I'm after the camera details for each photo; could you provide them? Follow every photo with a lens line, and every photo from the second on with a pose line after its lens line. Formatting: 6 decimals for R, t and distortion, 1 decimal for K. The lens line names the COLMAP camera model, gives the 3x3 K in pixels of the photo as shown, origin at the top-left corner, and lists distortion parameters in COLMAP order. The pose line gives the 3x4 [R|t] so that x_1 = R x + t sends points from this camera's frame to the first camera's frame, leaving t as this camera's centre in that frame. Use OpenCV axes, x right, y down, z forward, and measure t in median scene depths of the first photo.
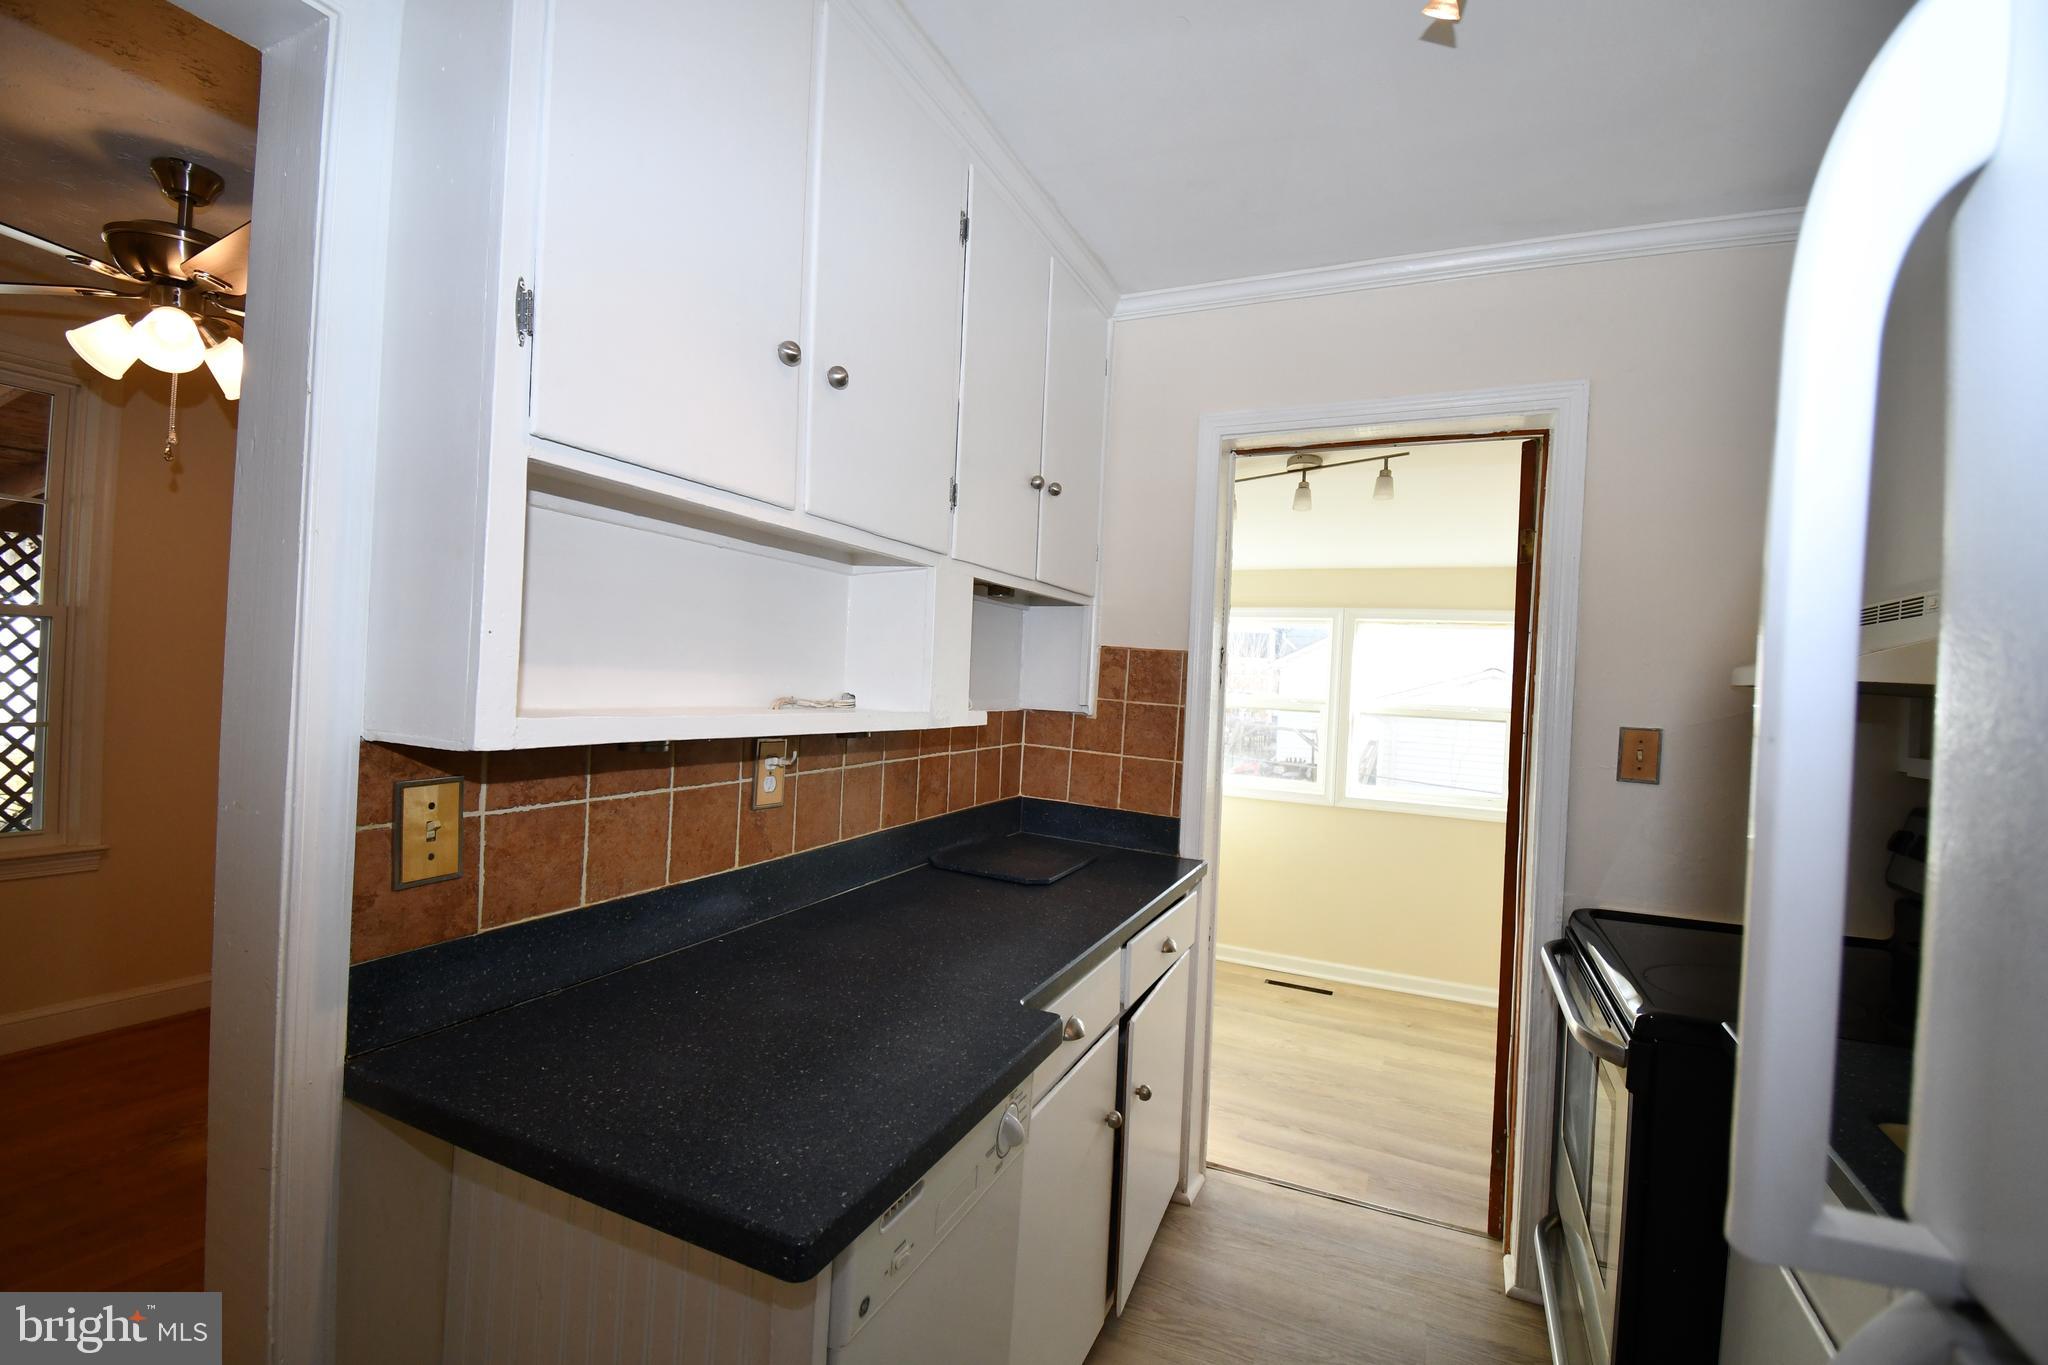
lens RADIAL K [[912.5, 0, 1020.9], [0, 912.5, 681.7], [0, 0, 1]] dist [0.013813, -0.021236]
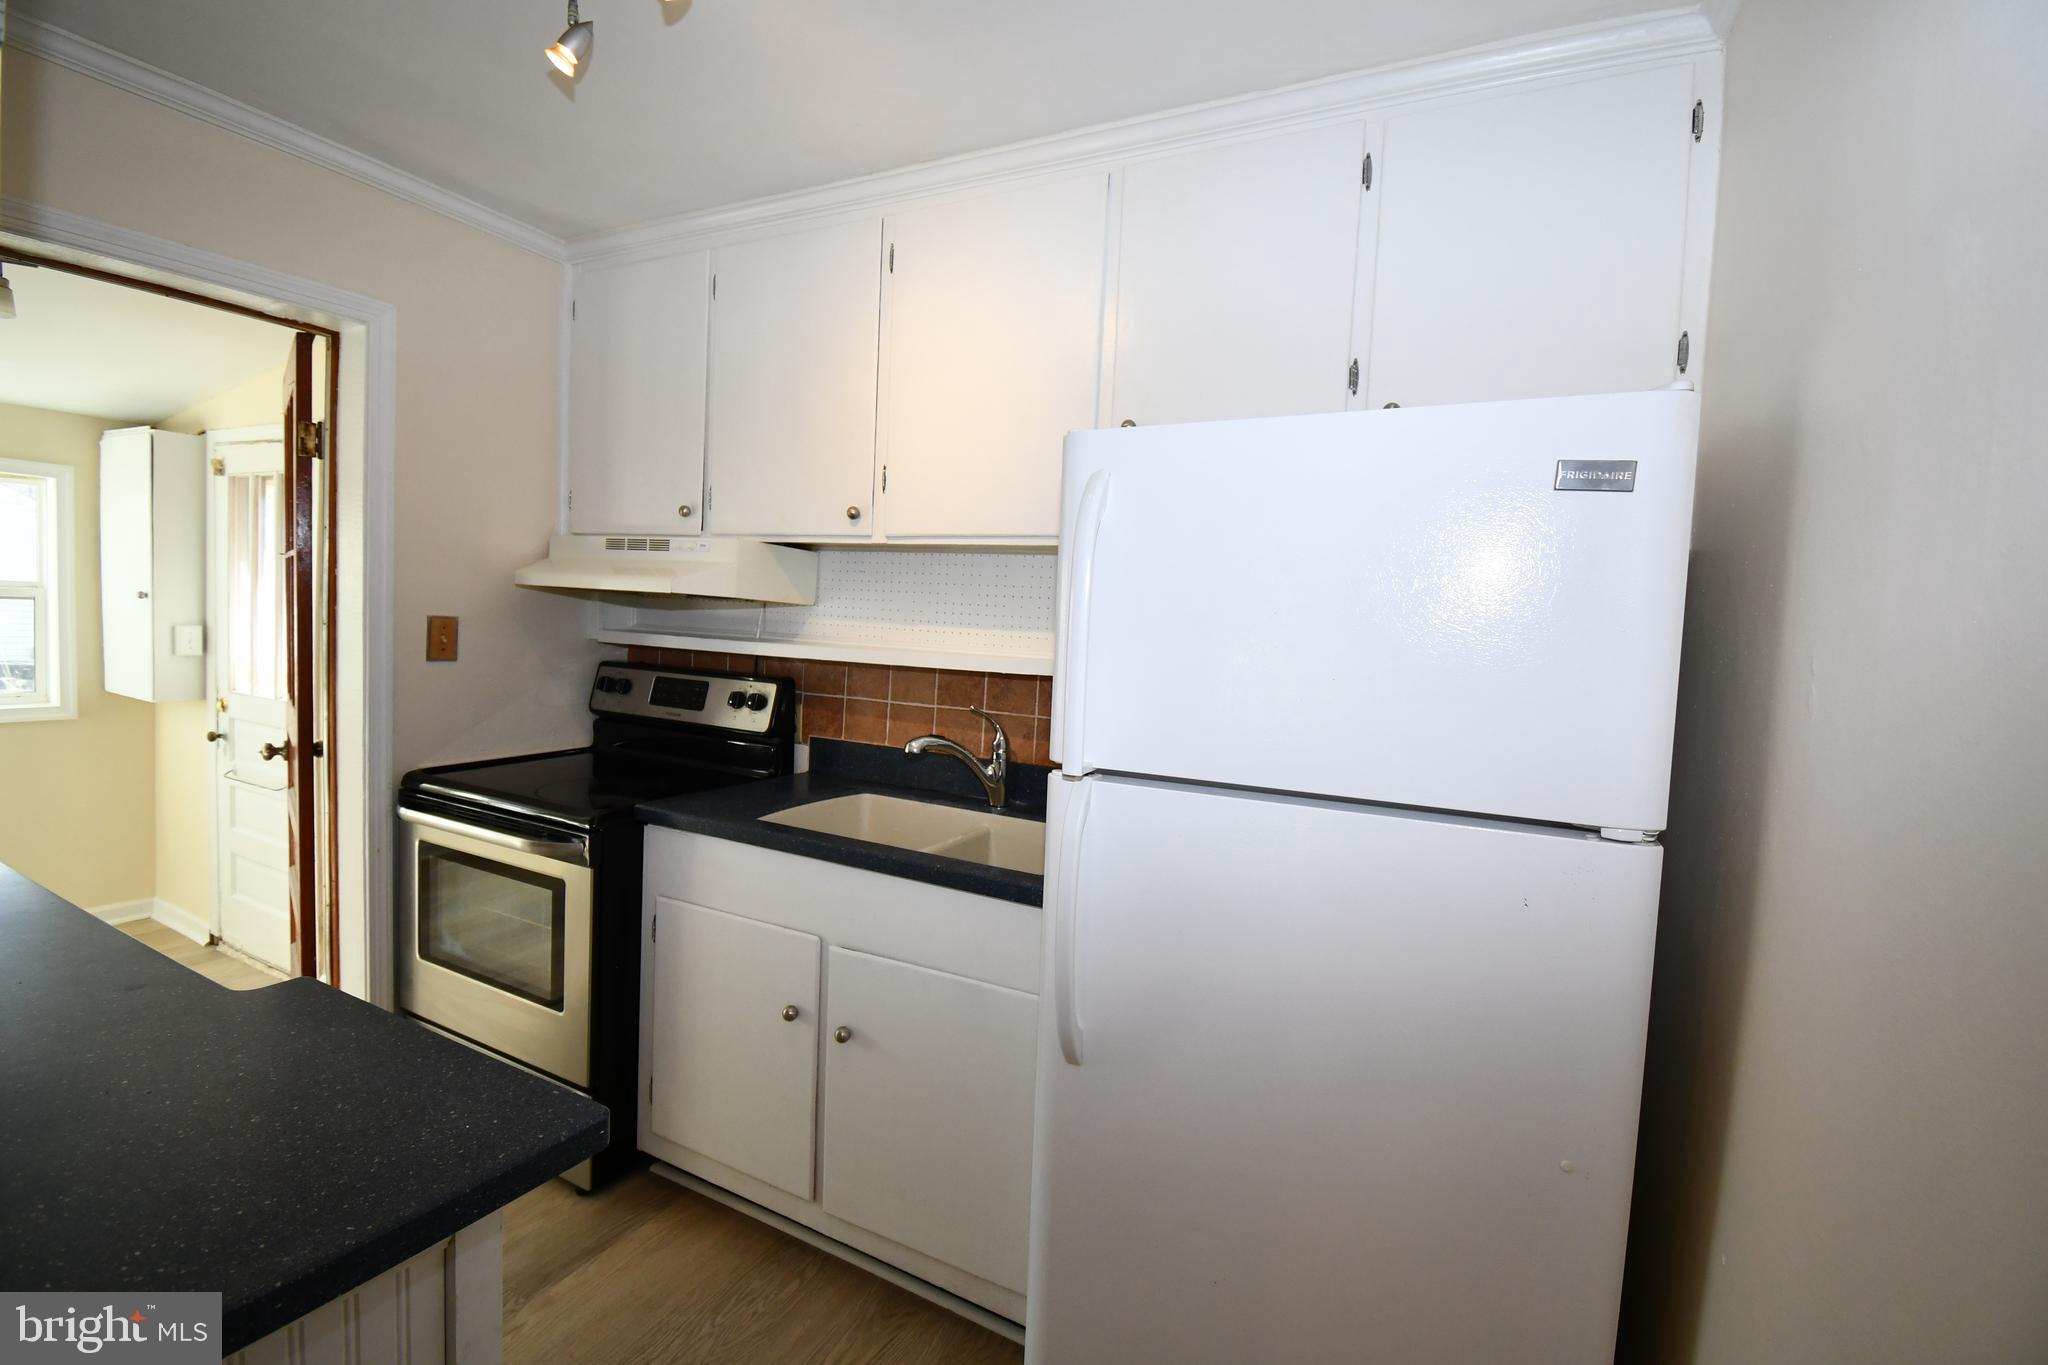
lens RADIAL K [[912.5, 0, 1020.9], [0, 912.5, 681.7], [0, 0, 1]] dist [0.013813, -0.021236]
pose [[0.048494, -0.107982, 0.992969, -0.269119], [-0.042896, 0.992997, 0.110080, -0.015705], [-0.997902, -0.047932, 0.043522, 0.091423]]
